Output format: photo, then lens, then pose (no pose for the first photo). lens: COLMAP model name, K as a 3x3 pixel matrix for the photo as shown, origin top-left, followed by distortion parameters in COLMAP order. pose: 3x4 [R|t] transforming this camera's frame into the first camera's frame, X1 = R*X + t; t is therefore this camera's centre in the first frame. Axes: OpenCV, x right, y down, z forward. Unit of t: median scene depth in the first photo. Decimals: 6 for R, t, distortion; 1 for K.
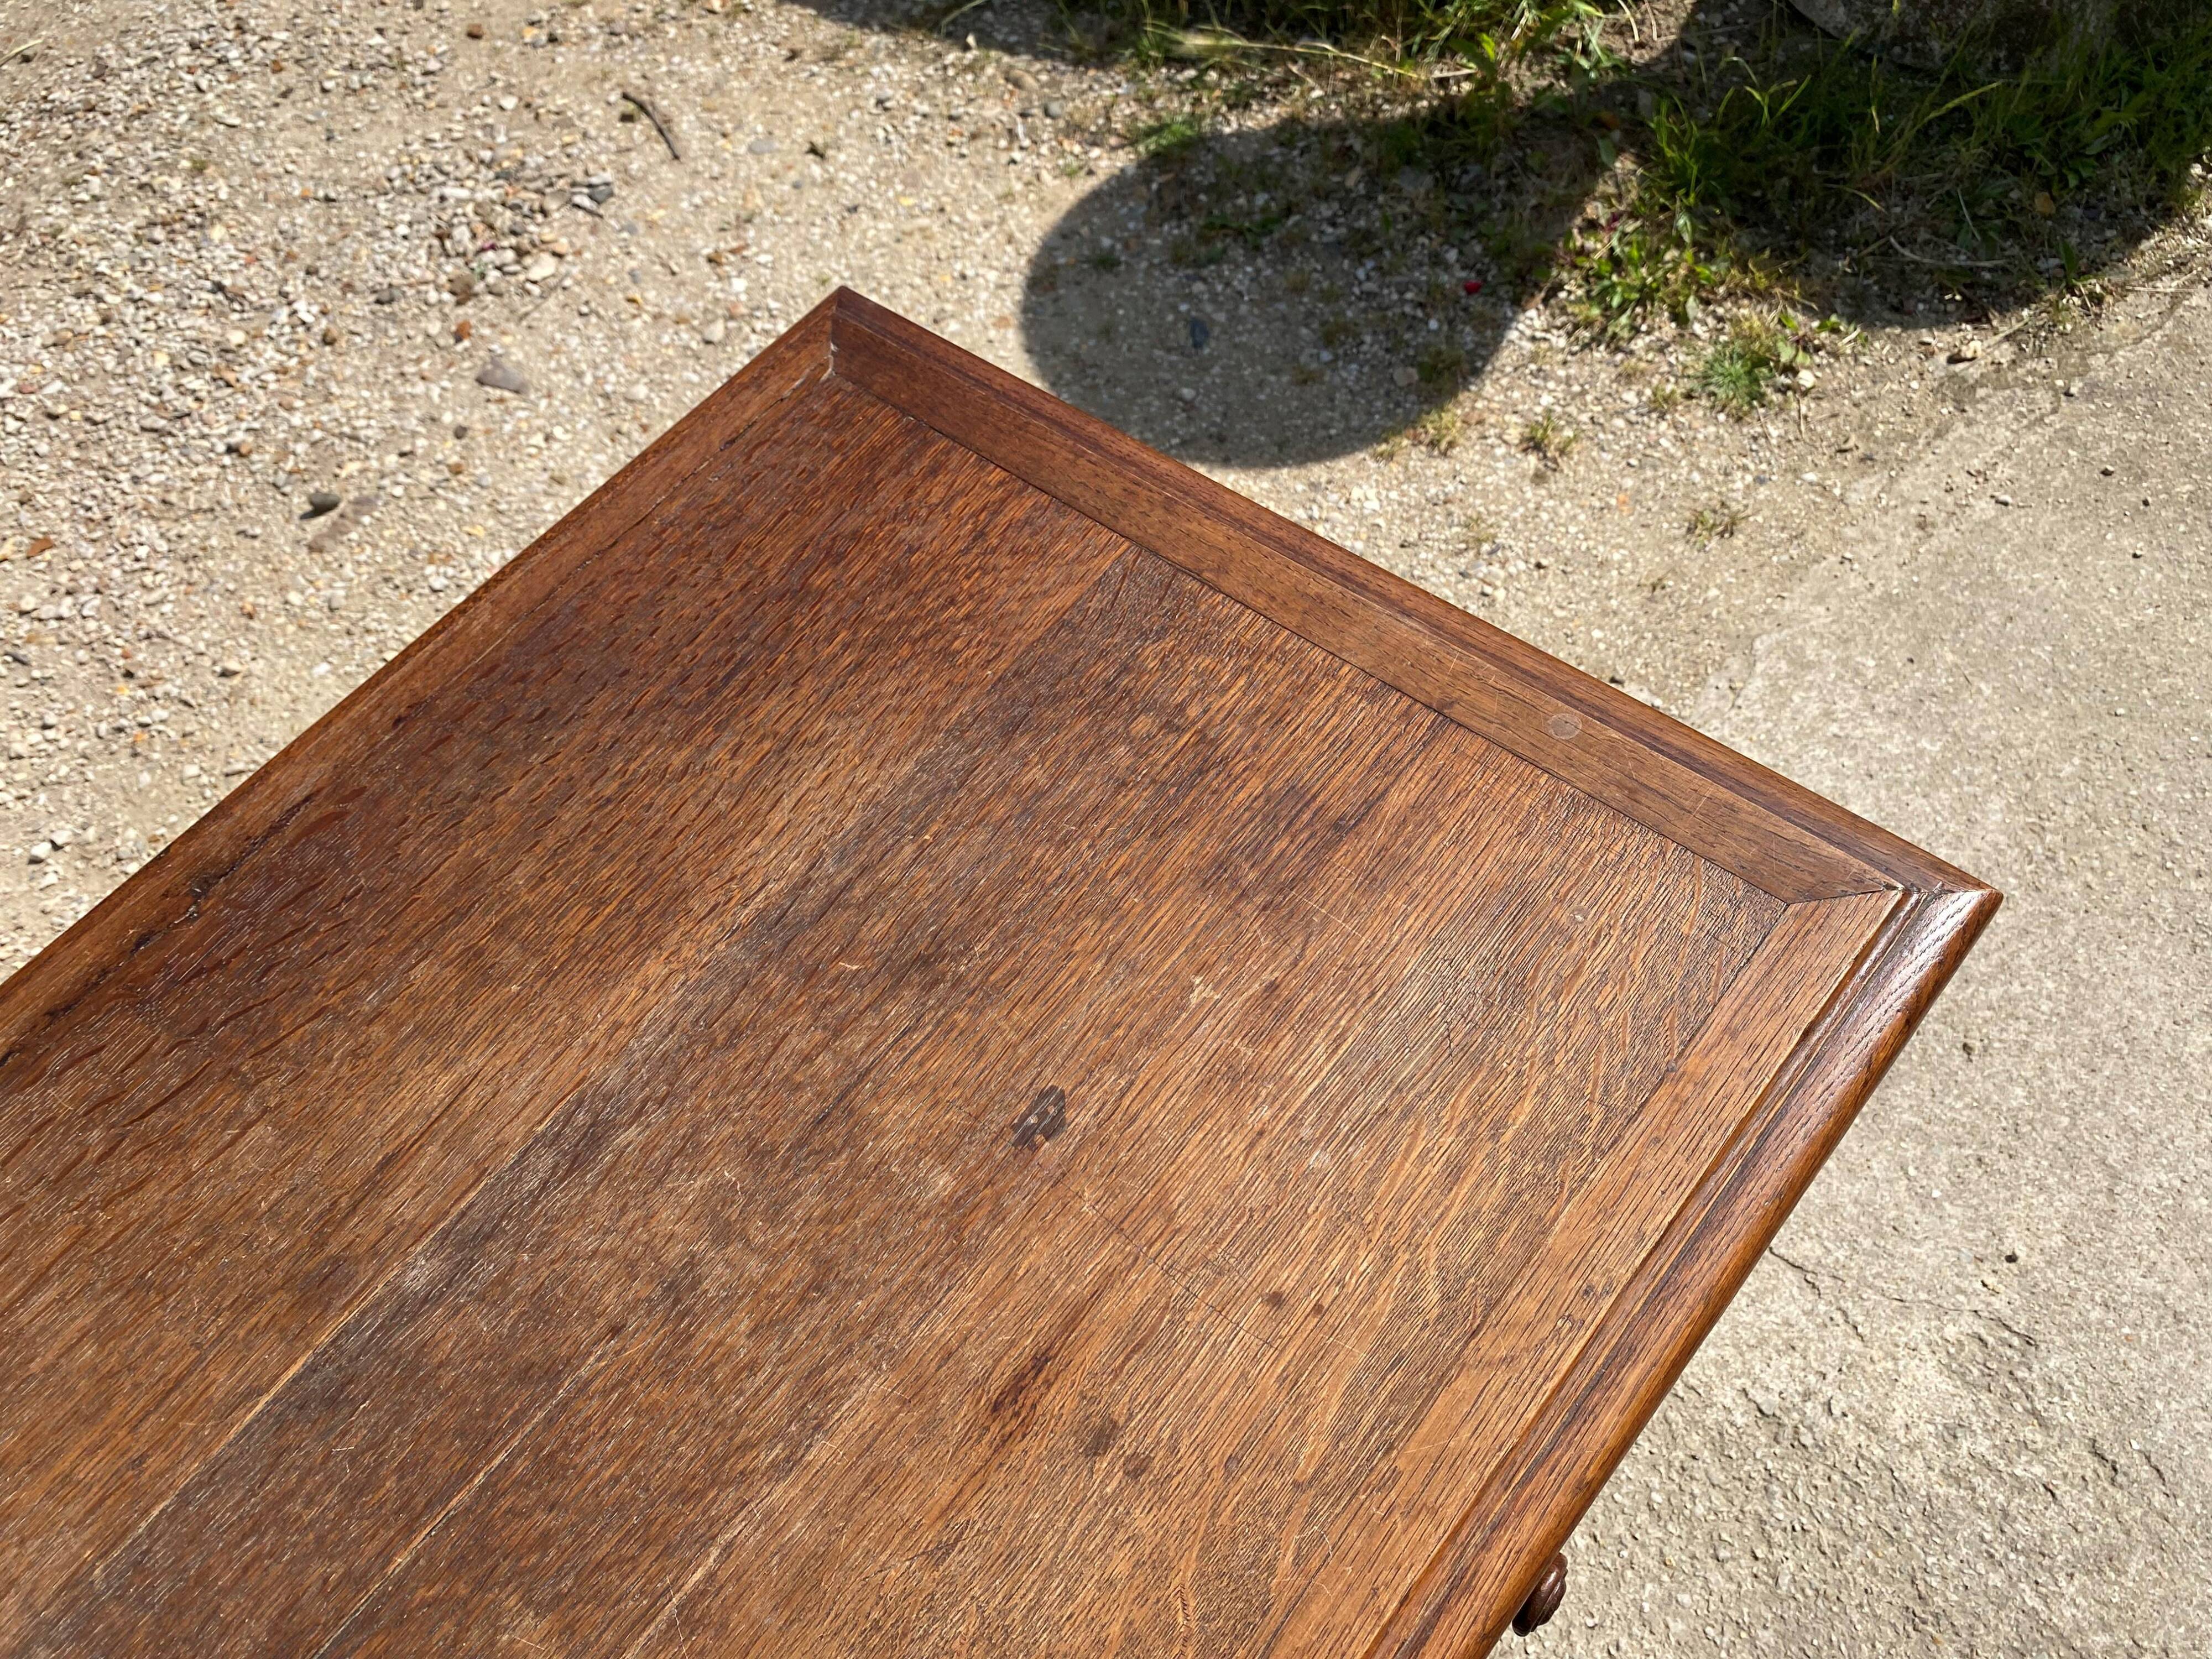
lens RADIAL K [[1692.7, 0, 1082.3], [0, 1692.7, 838.3], [0, 0, 1]] dist [0.013698, -0.011473]
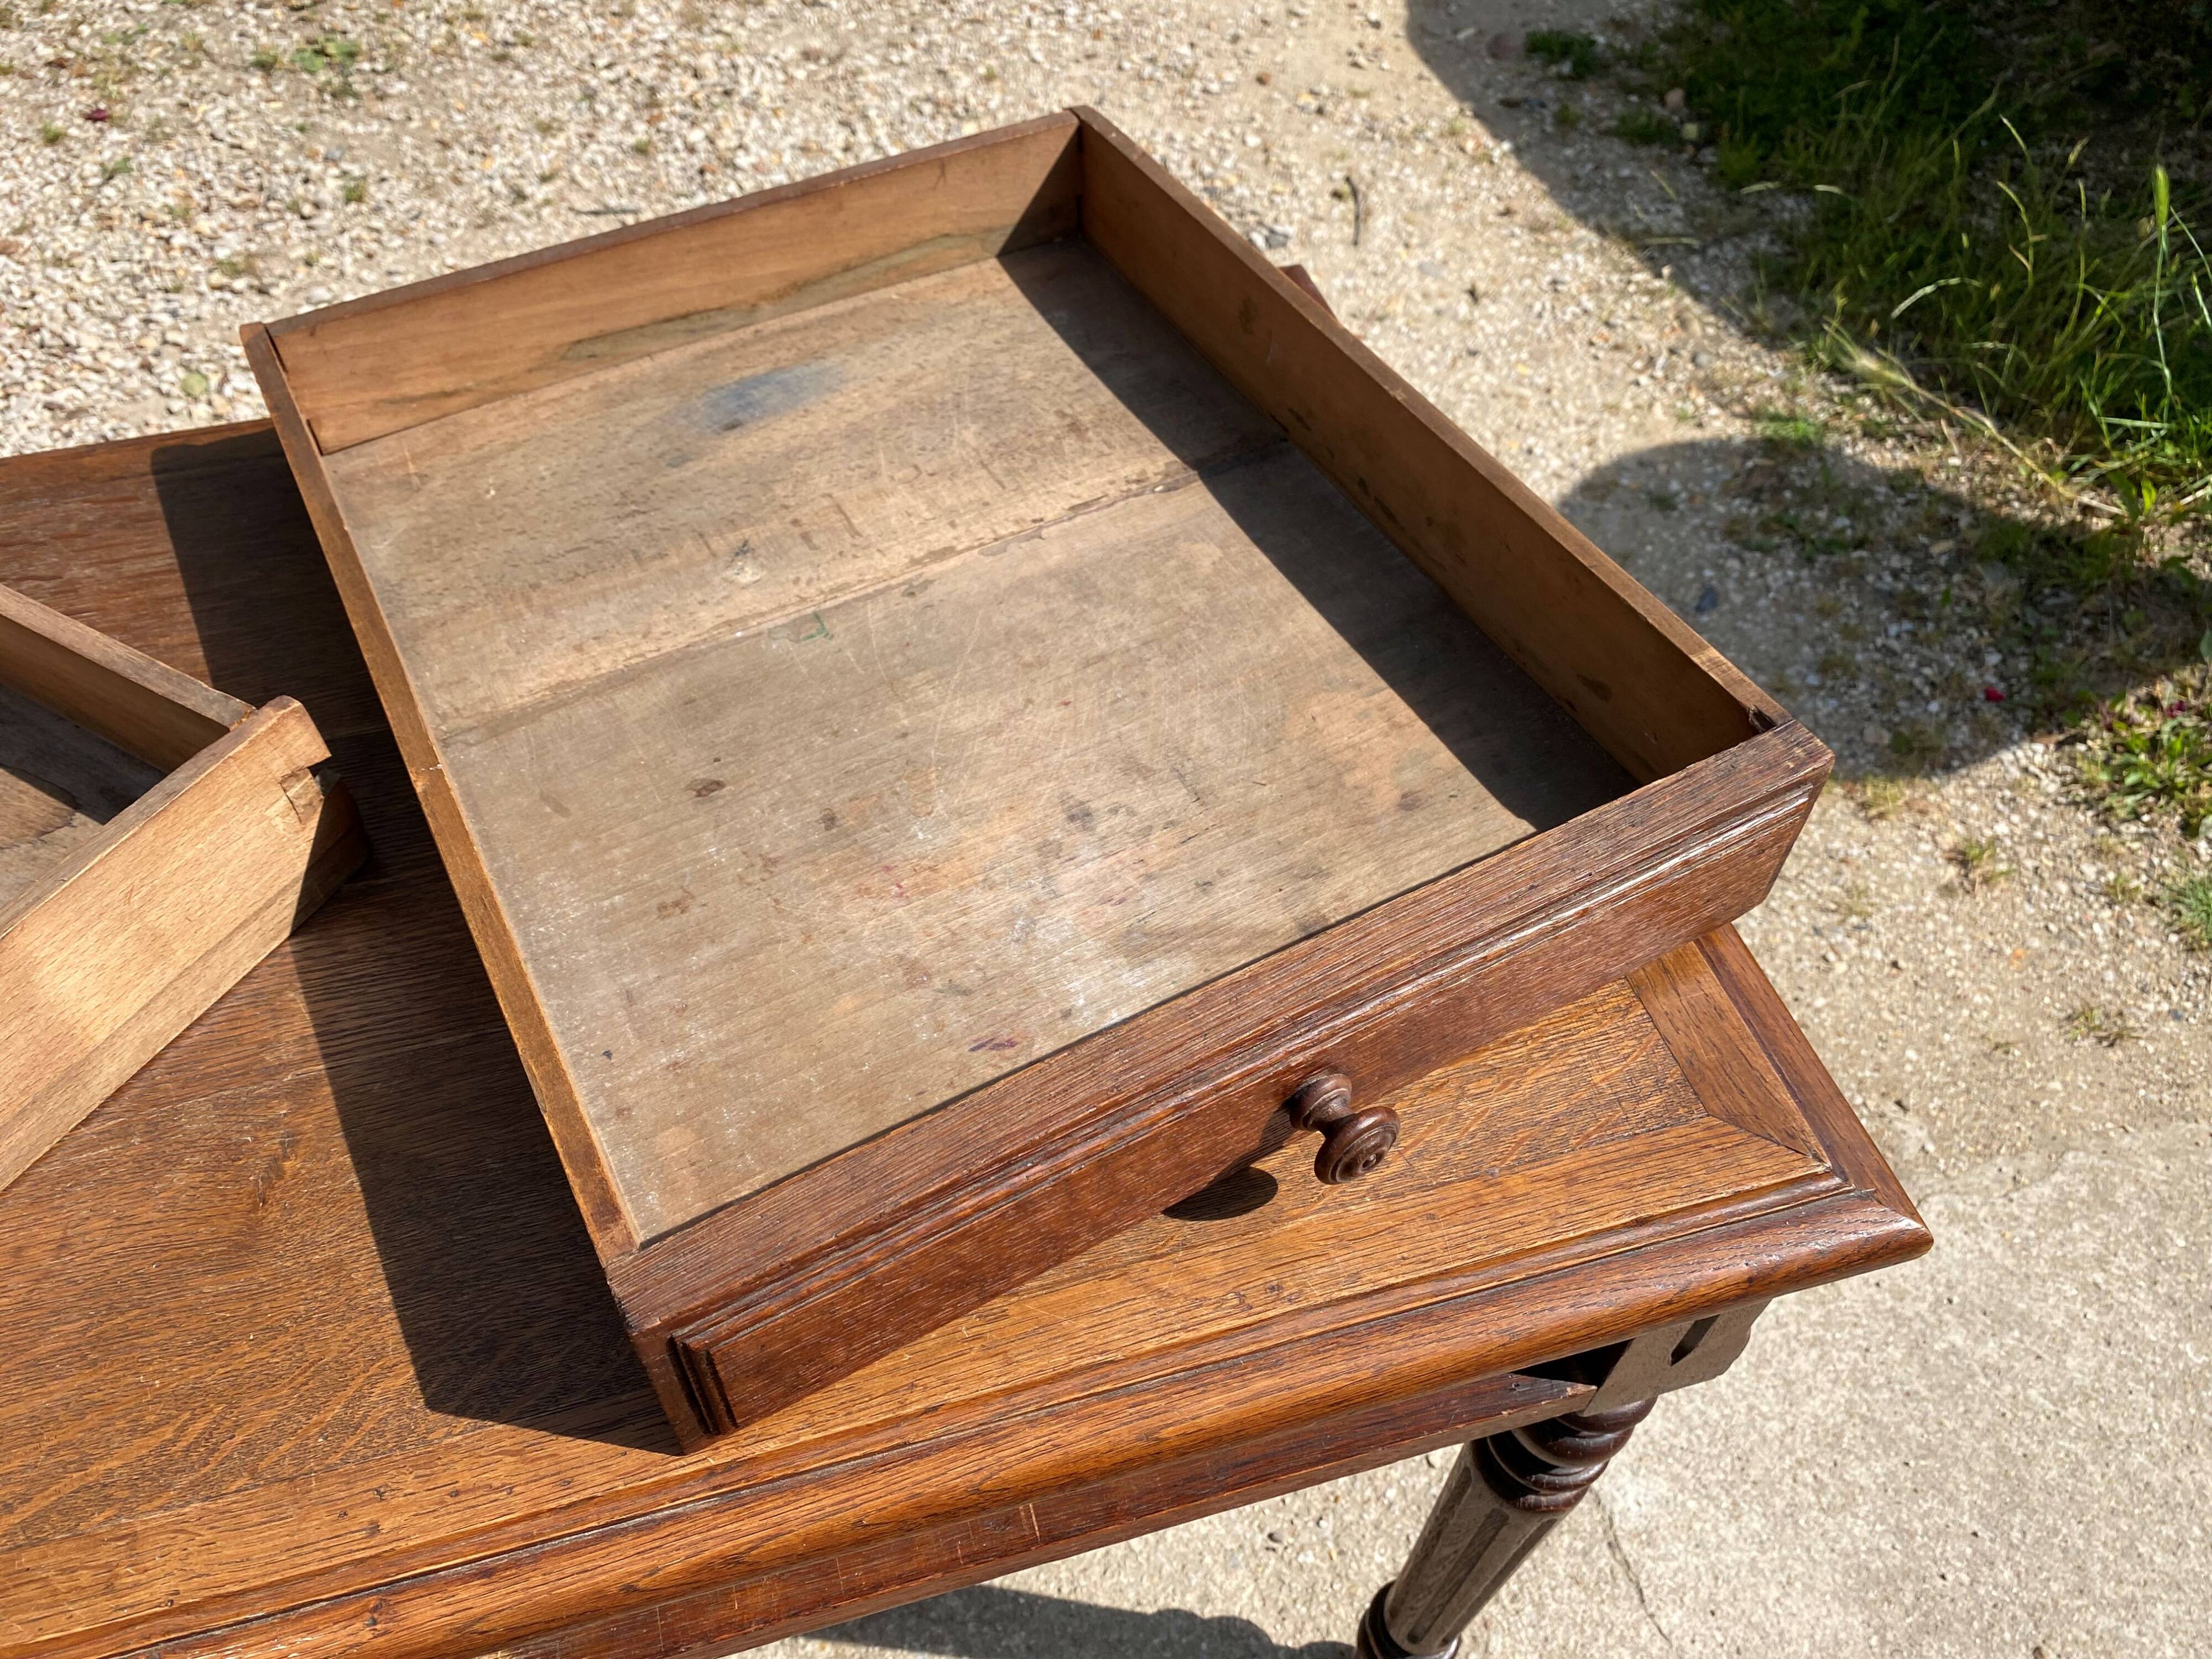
lens RADIAL K [[1692.7, 0, 1105.4], [0, 1692.7, 836.5], [0, 0, 1]] dist [0.013698, -0.011473]
pose [[0.826656, 0.506530, -0.245086, 0.084620], [-0.529365, 0.847734, -0.033460, 0.033968], [0.190819, 0.157400, 0.968924, -0.001395]]
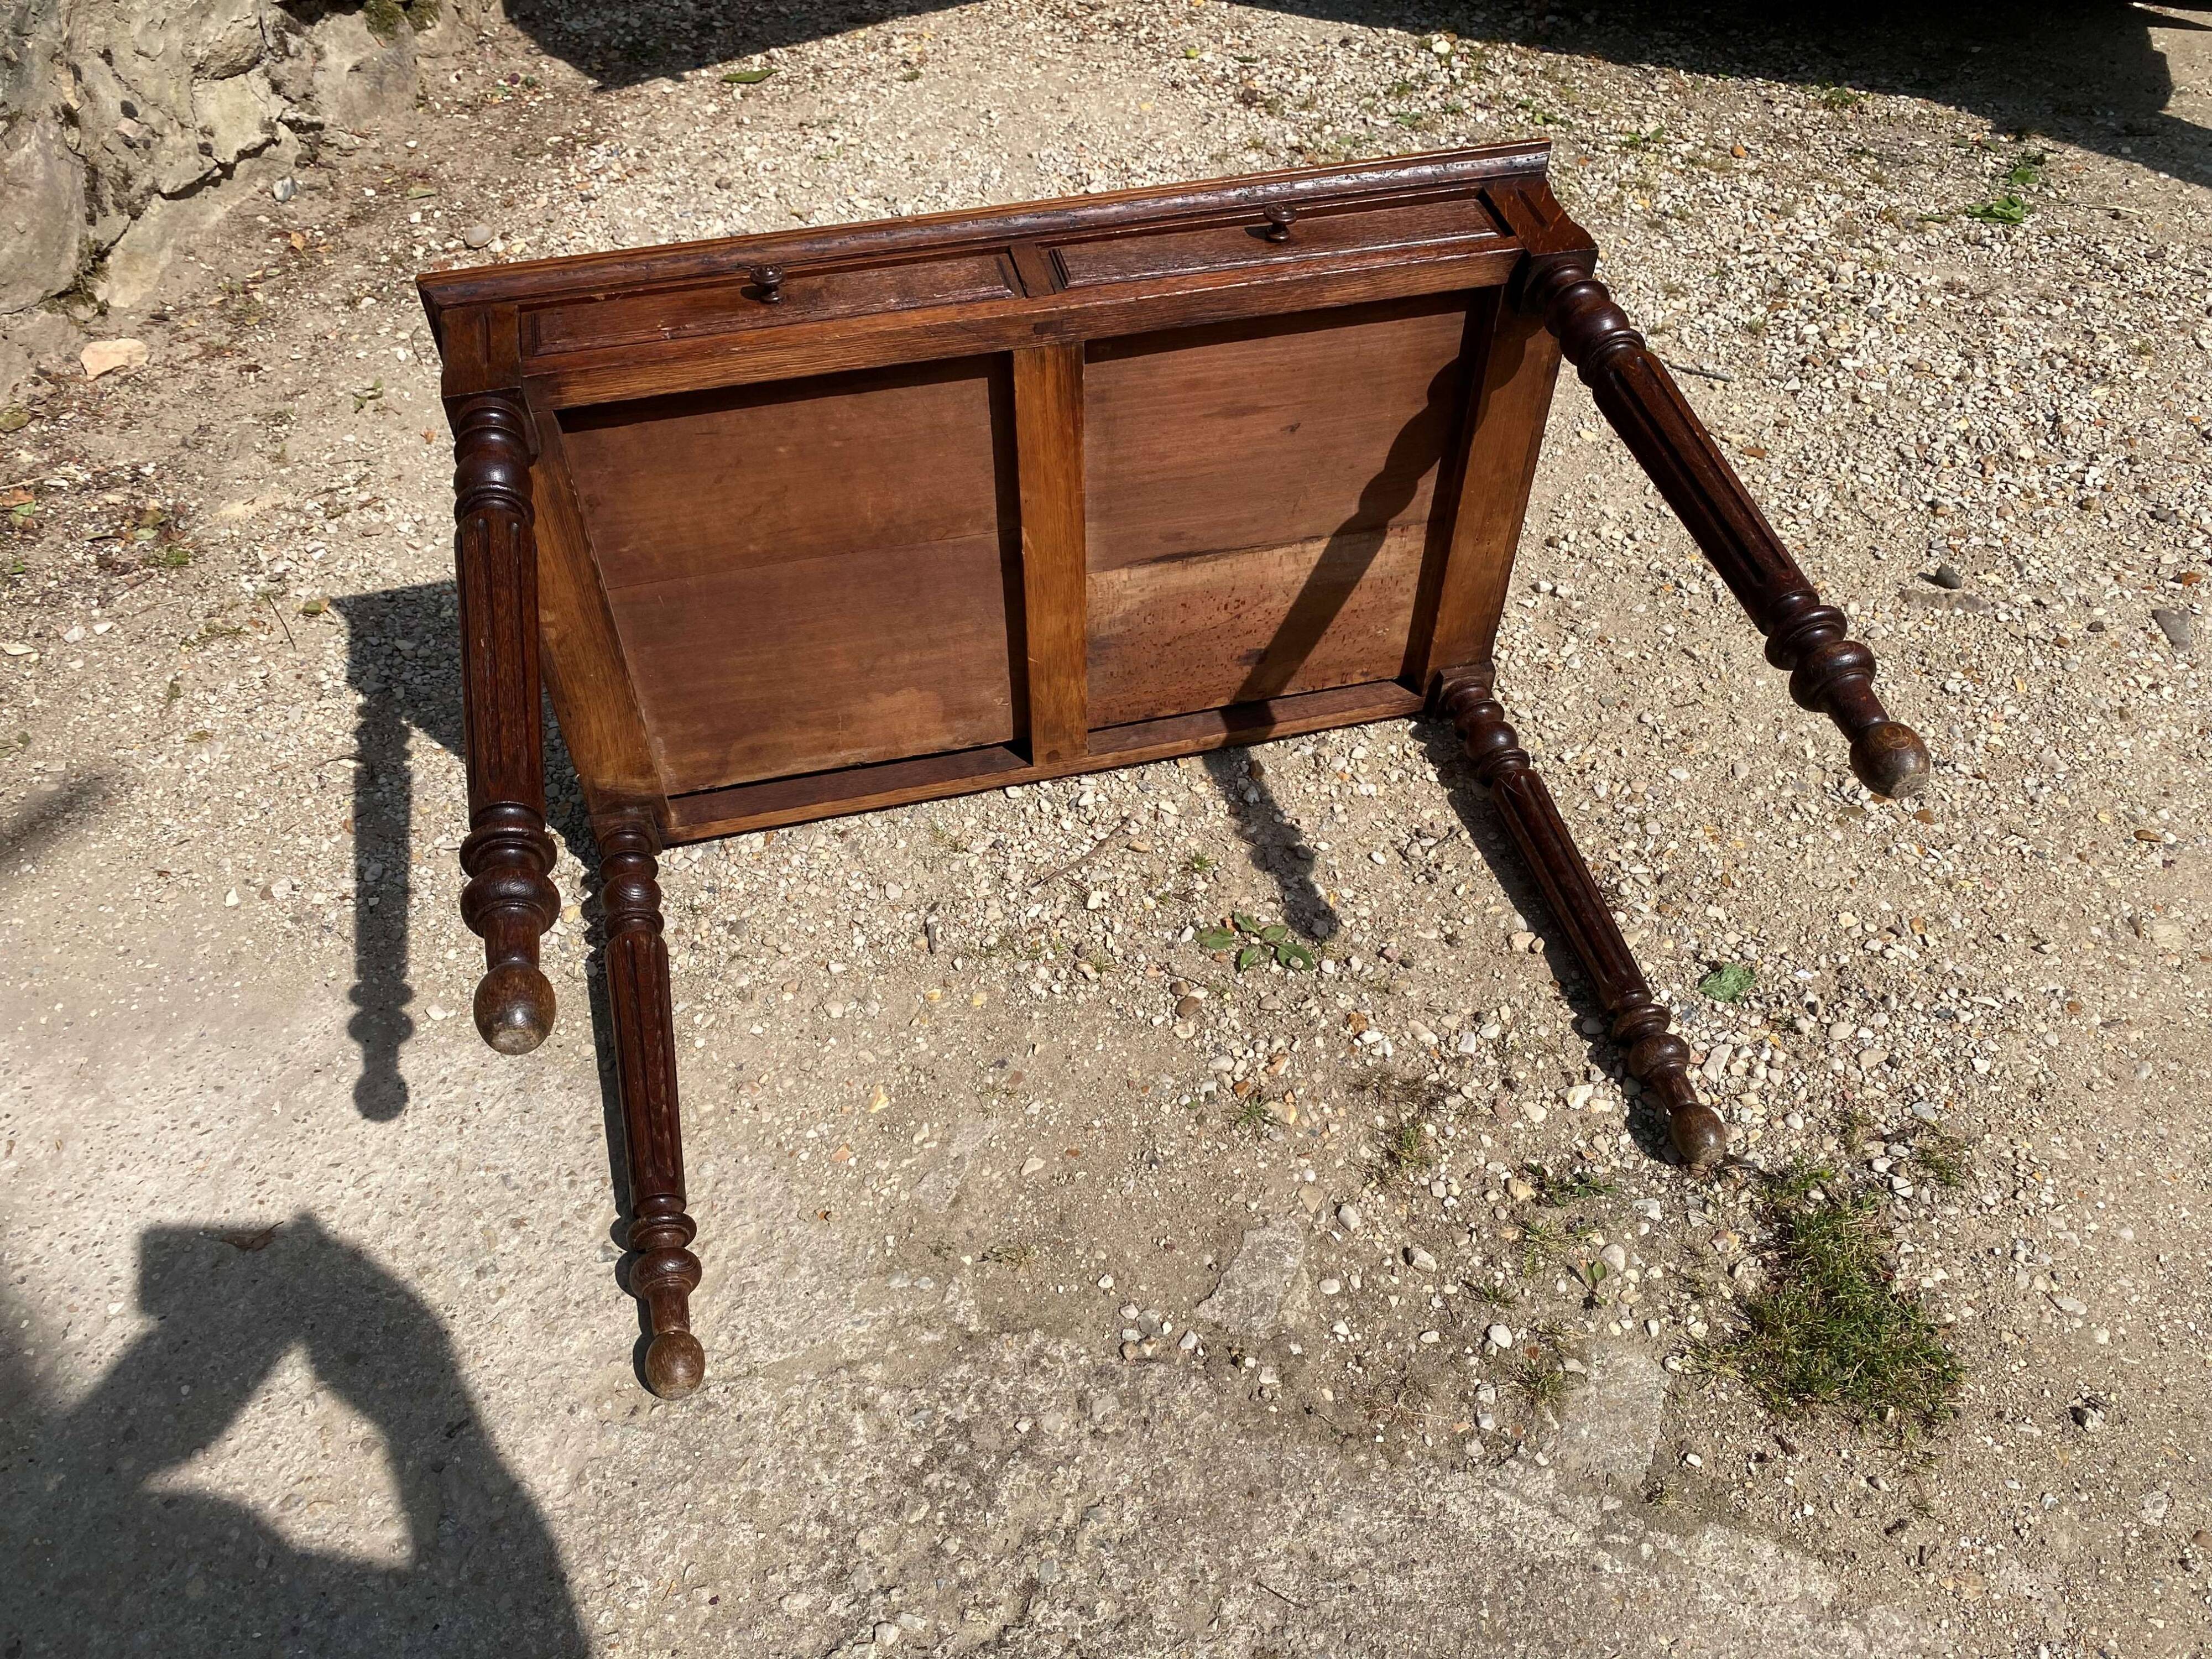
lens RADIAL K [[1692.7, 0, 1105.5], [0, 1692.7, 836.8], [0, 0, 1]] dist [0.013698, -0.011473]
pose [[0.369582, 0.718274, -0.589485, 0.100398], [-0.800043, 0.568634, 0.191275, 0.107513], [0.472589, 0.400922, 0.784807, -0.031501]]
